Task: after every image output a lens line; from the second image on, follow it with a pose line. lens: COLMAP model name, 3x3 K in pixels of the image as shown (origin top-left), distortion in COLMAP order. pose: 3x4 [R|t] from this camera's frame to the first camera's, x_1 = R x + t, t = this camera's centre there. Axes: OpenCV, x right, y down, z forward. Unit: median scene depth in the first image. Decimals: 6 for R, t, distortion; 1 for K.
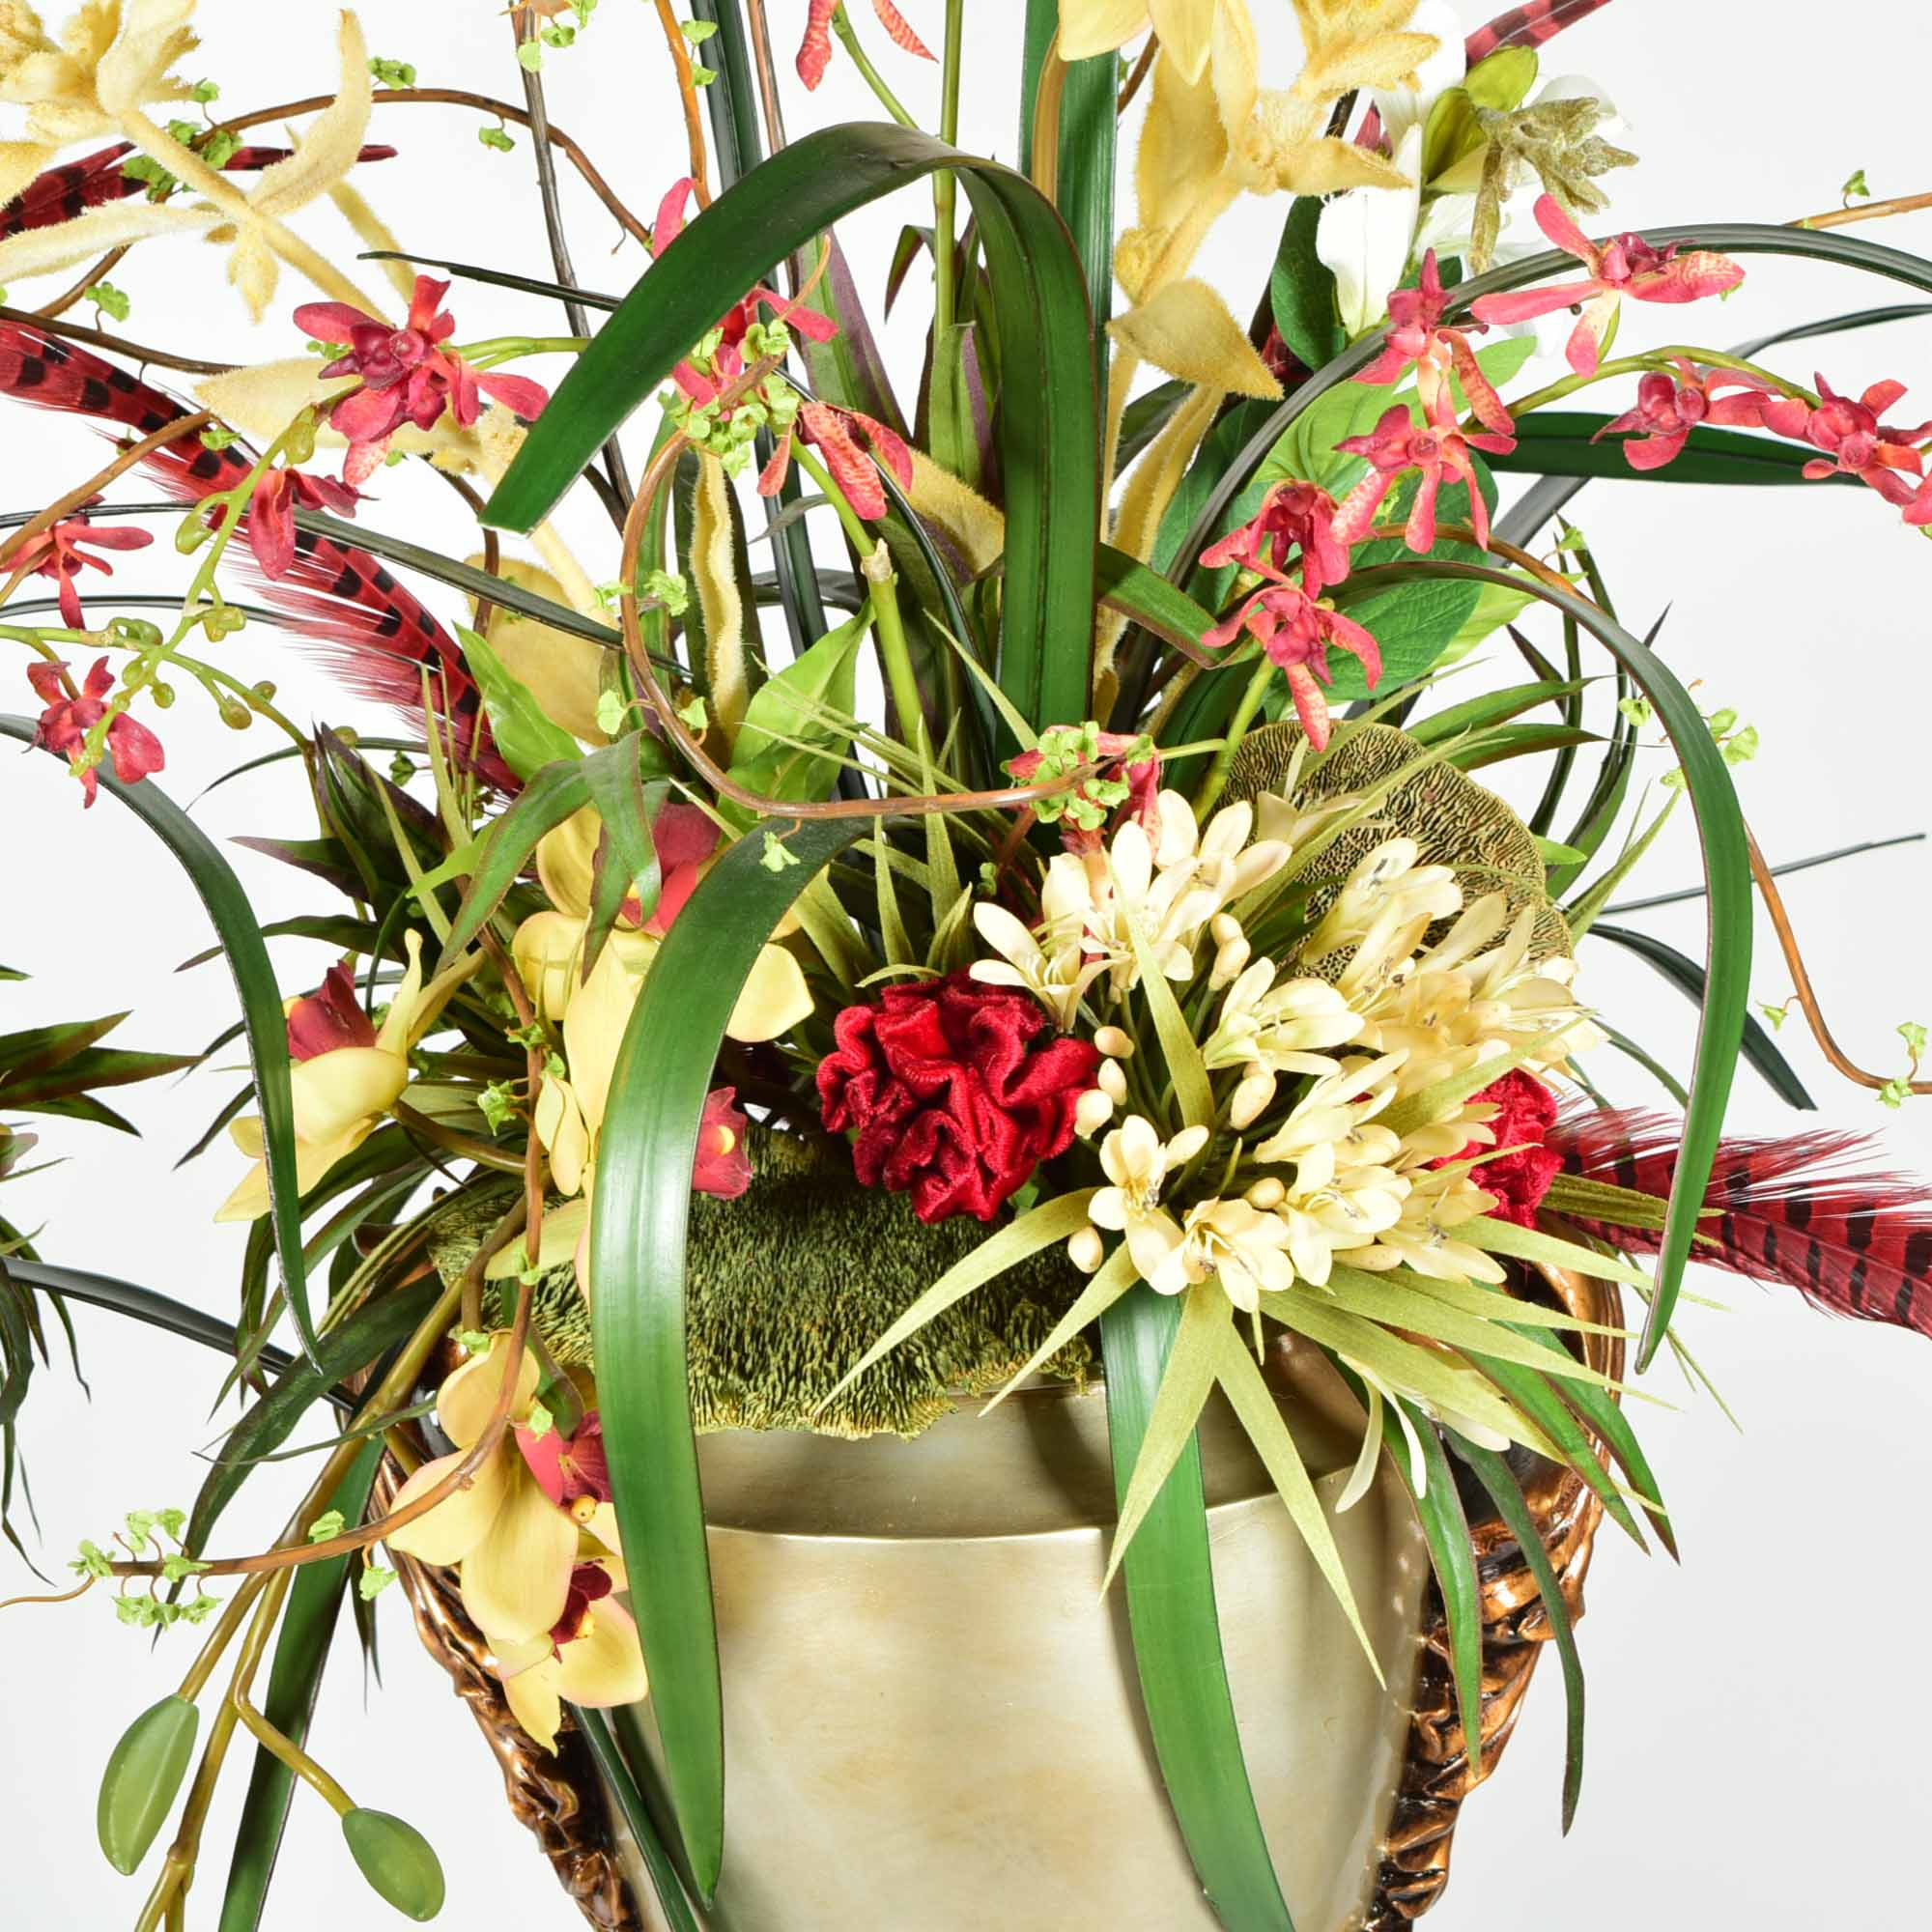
lens RADIAL K [[6613.8, 0, 1080.9], [0, 6613.8, 977.6], [0, 0, 1]] dist [-0.058076, 0.000000]
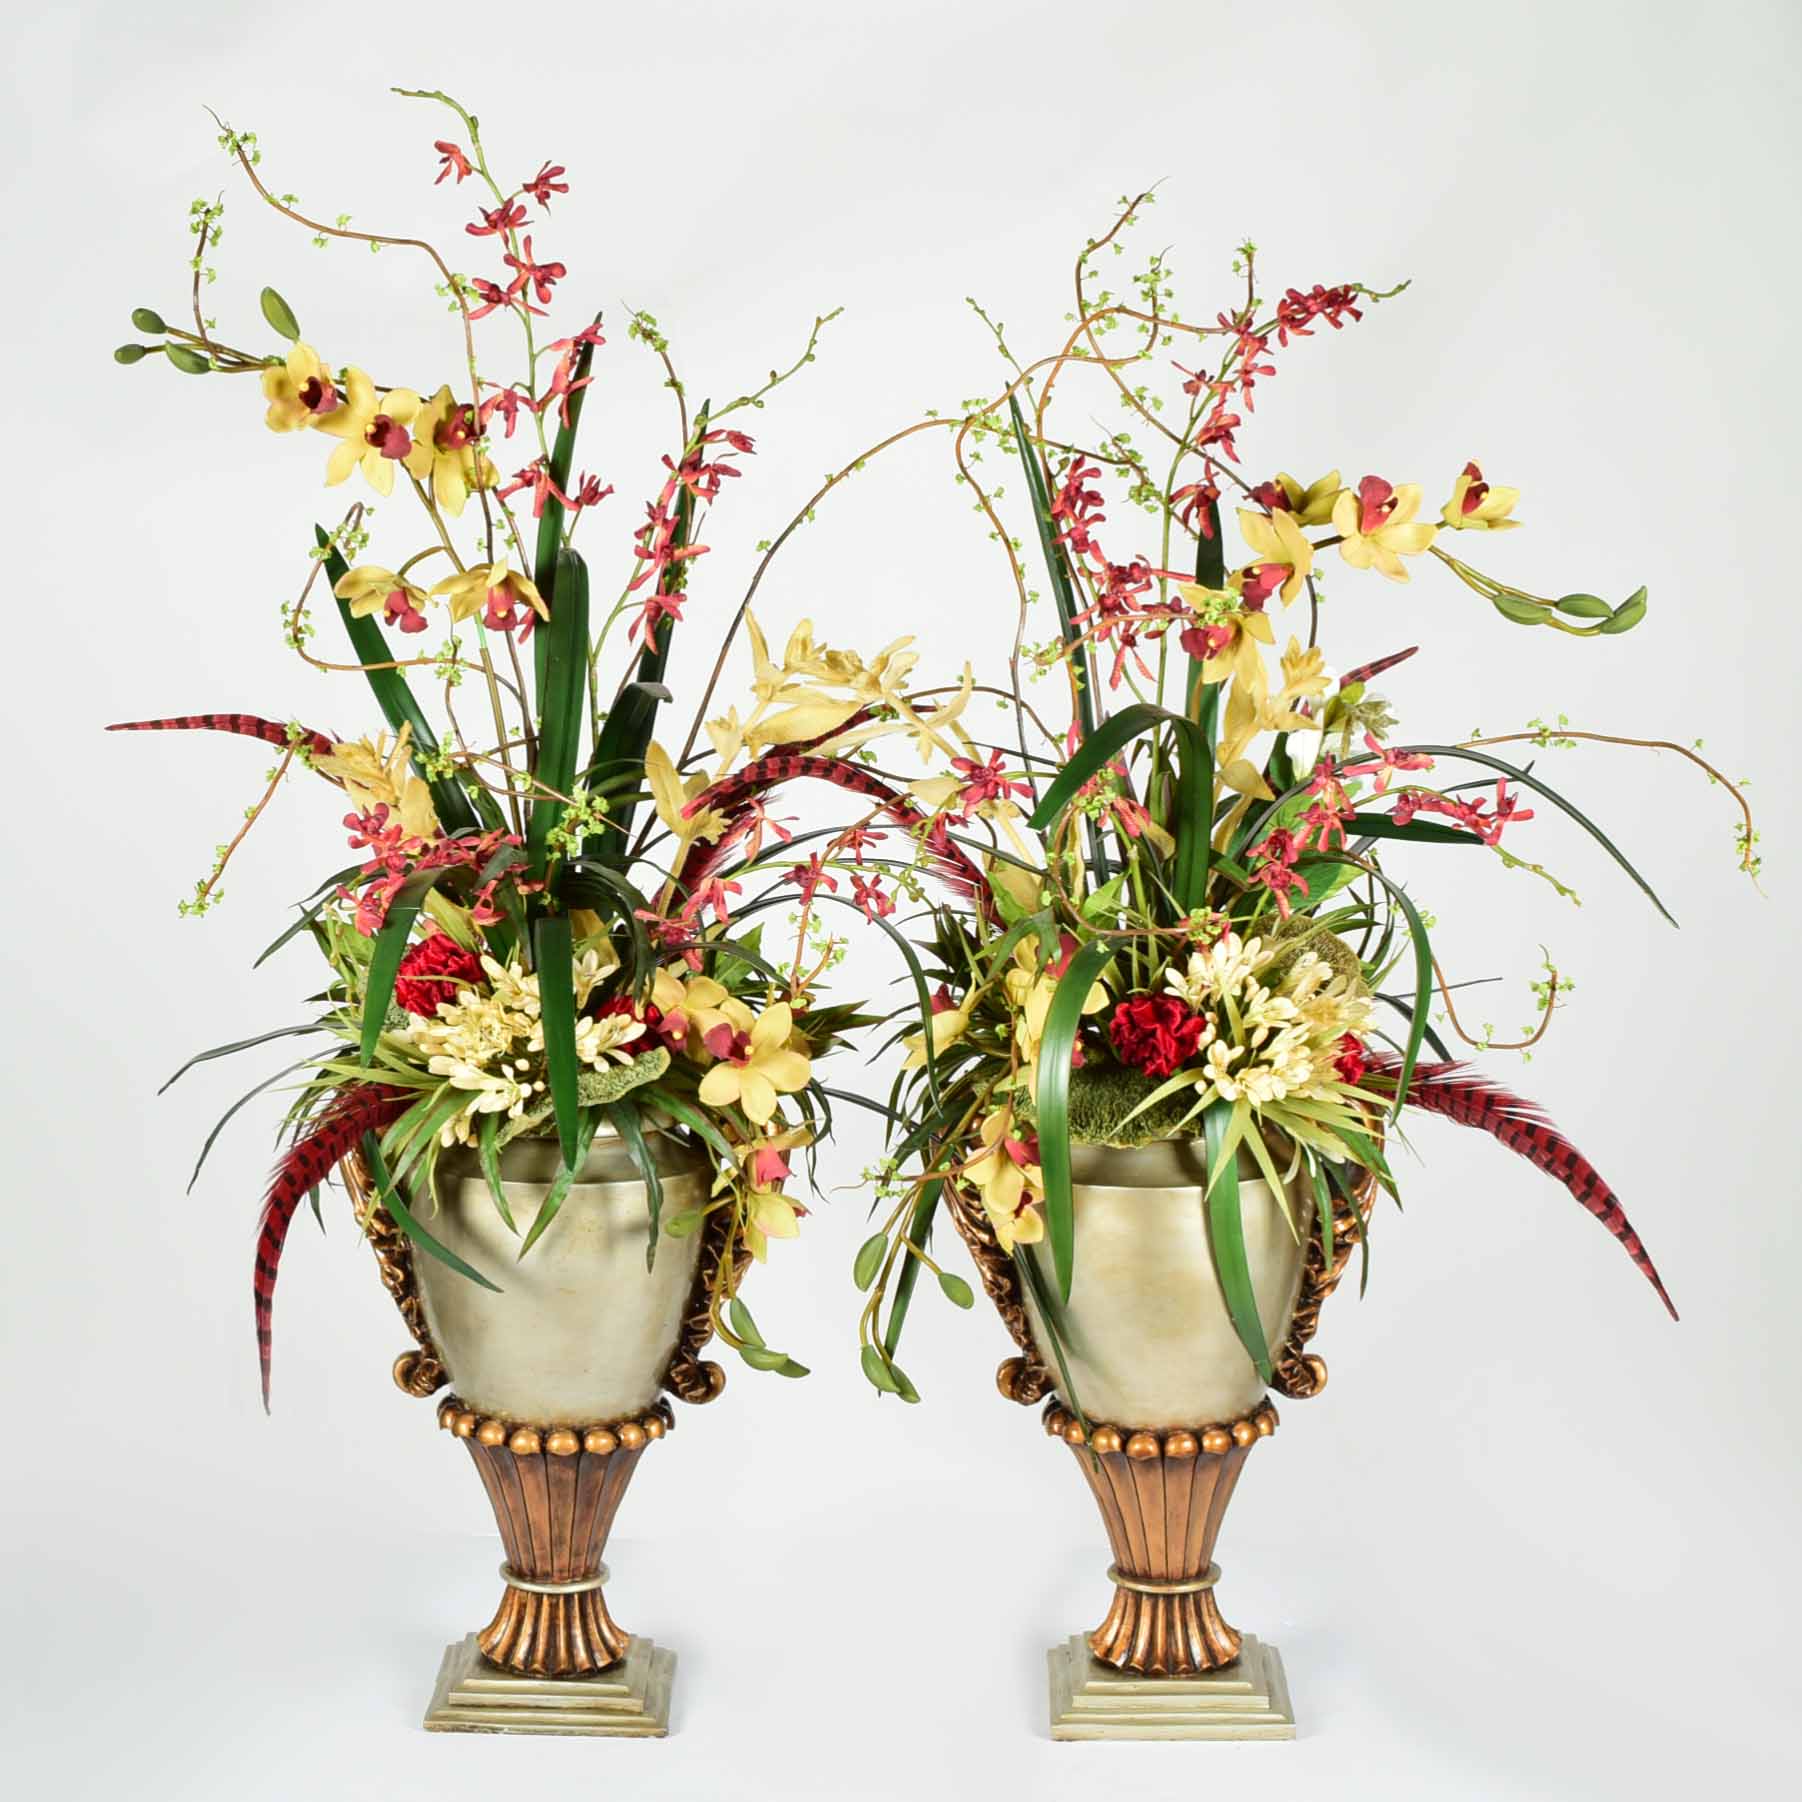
lens RADIAL K [[3609.1, 0, 848.8], [0, 3609.1, 854.8], [0, 0, 1]] dist [-0.028983, 0.000000]
pose [[0.997302, 0.029892, -0.067053, -0.049672], [-0.035342, 0.996036, -0.081630, 0.073081], [0.064347, 0.083779, 0.994405, -0.595694]]
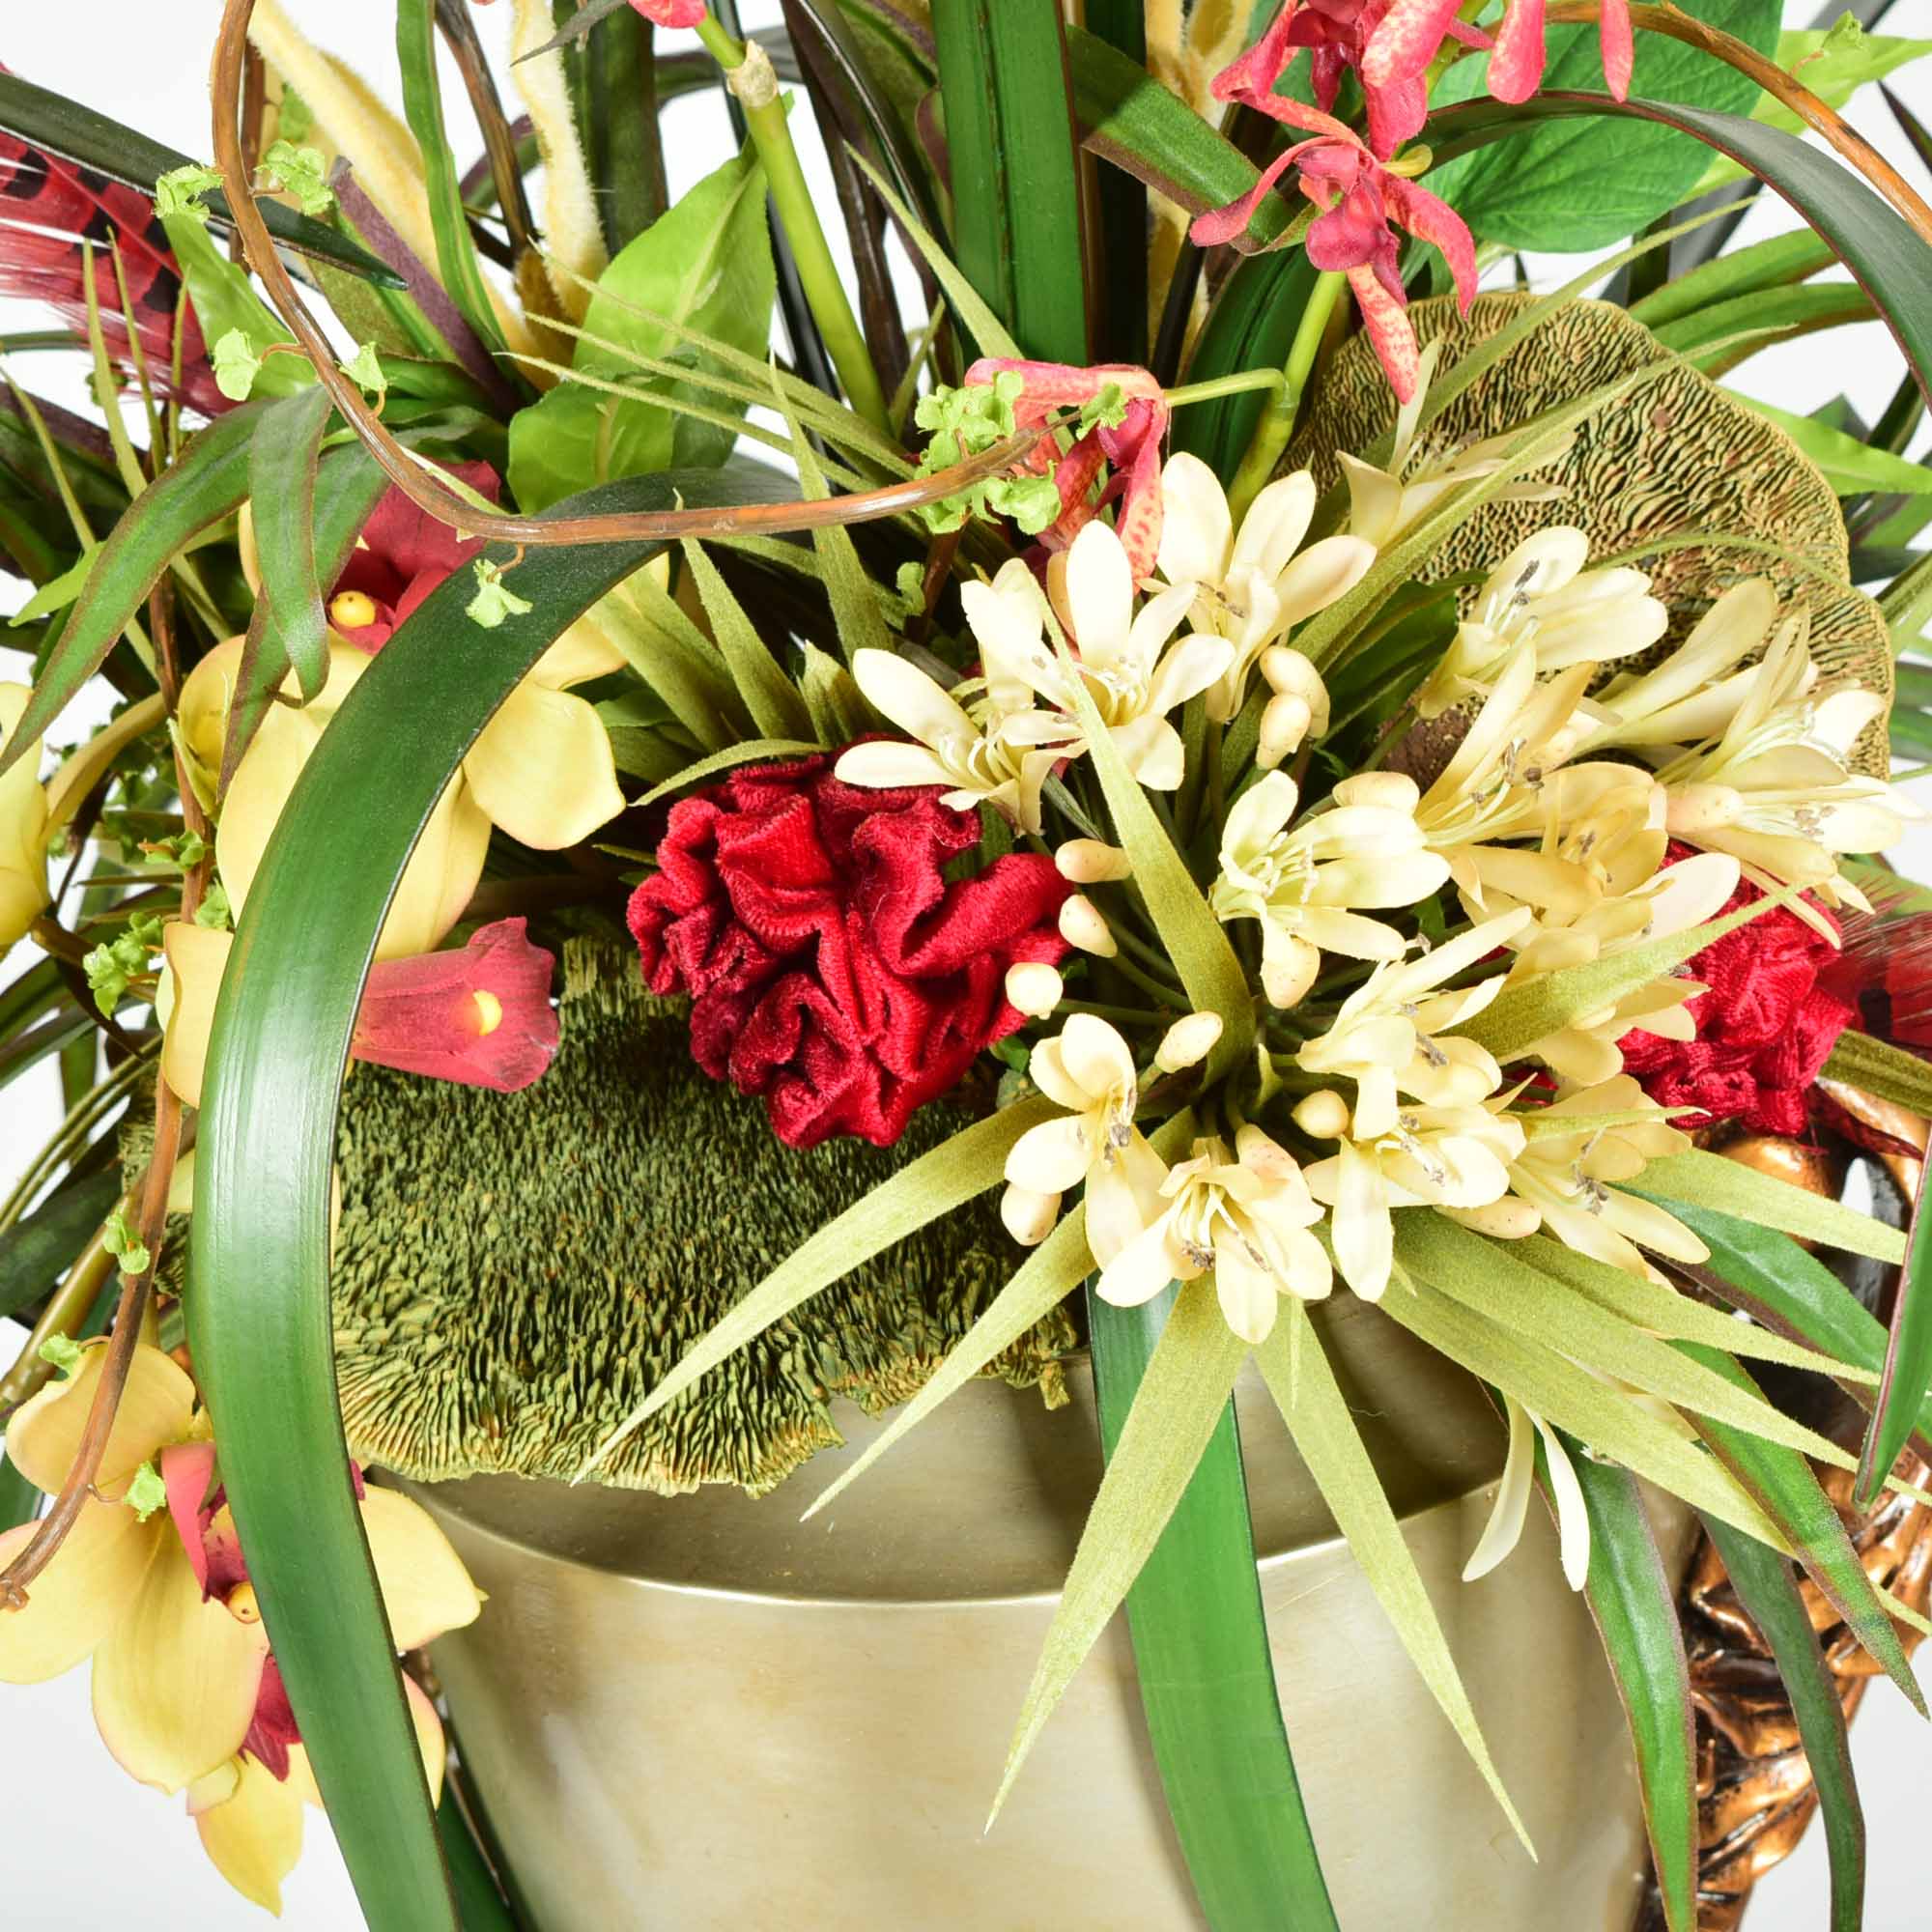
lens RADIAL K [[6103.0, 0, 979.1], [0, 6103.0, 974.0], [0, 0, 1]] dist [-0.048429, 0.000000]
pose [[0.984177, 0.012885, -0.176717, 0.095684], [0.014321, 0.988305, 0.151817, -0.066896], [0.176606, -0.151945, 0.972483, 0.429464]]
